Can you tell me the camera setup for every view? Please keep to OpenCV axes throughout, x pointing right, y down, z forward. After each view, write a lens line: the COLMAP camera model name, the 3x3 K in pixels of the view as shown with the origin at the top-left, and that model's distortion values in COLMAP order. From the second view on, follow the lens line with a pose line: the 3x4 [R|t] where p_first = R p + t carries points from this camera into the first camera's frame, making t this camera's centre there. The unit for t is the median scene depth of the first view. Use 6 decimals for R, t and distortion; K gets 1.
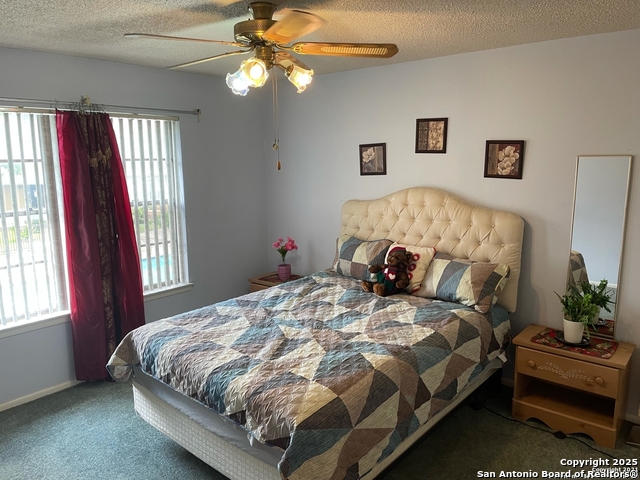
lens RADIAL K [[487.9, 0, 323.2], [0, 487.9, 240.4], [0, 0, 1]] dist [0.011905, -0.003980]
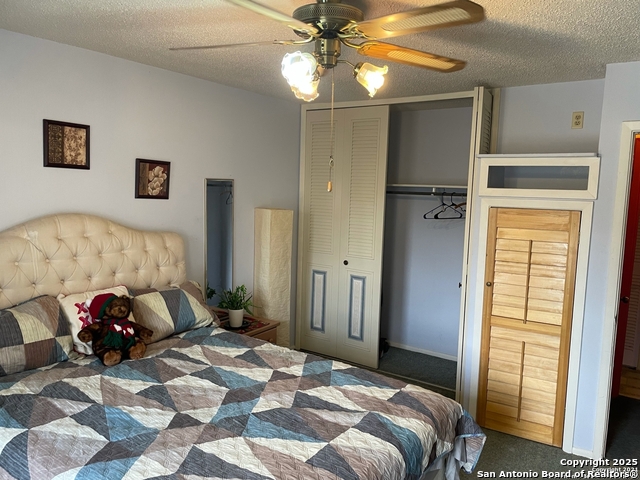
lens RADIAL K [[487.9, 0, 323.0], [0, 487.9, 238.3], [0, 0, 1]] dist [0.011905, -0.003980]
pose [[-0.126864, -0.100420, 0.986824, -0.642115], [0.142092, 0.982762, 0.118274, -0.115843], [-0.981690, 0.155224, -0.110408, 0.782745]]
